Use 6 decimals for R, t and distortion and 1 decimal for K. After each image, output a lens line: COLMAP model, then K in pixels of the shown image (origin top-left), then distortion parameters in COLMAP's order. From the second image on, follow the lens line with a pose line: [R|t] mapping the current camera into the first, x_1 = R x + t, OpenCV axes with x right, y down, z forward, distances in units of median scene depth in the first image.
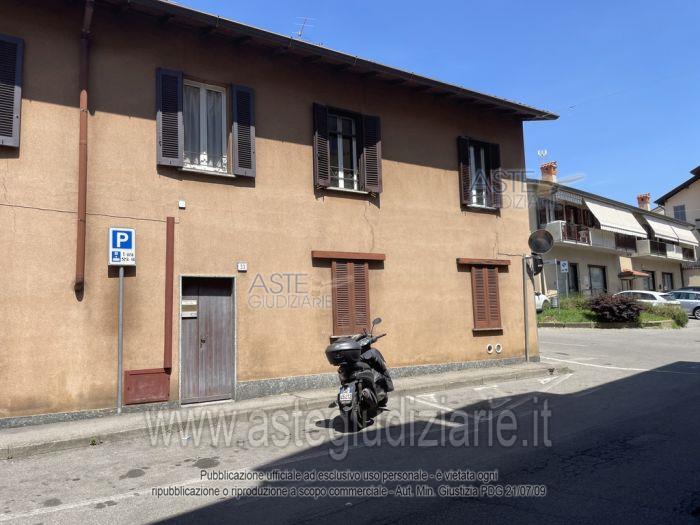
lens RADIAL K [[542.0, 0, 350.0], [0, 542.0, 262.5], [0, 0, 1]] dist [-0.005731, -0.008248]
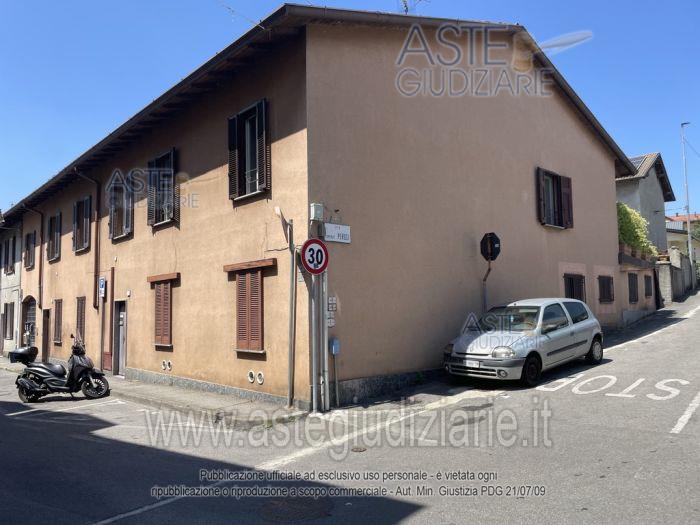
lens RADIAL K [[542.0, 0, 350.0], [0, 542.0, 262.5], [0, 0, 1]] dist [-0.005731, -0.008248]
pose [[0.173693, -0.065460, -0.982622, 1.063679], [0.114125, 0.992404, -0.045938, 0.048353], [0.978165, -0.104162, 0.179844, 1.018528]]
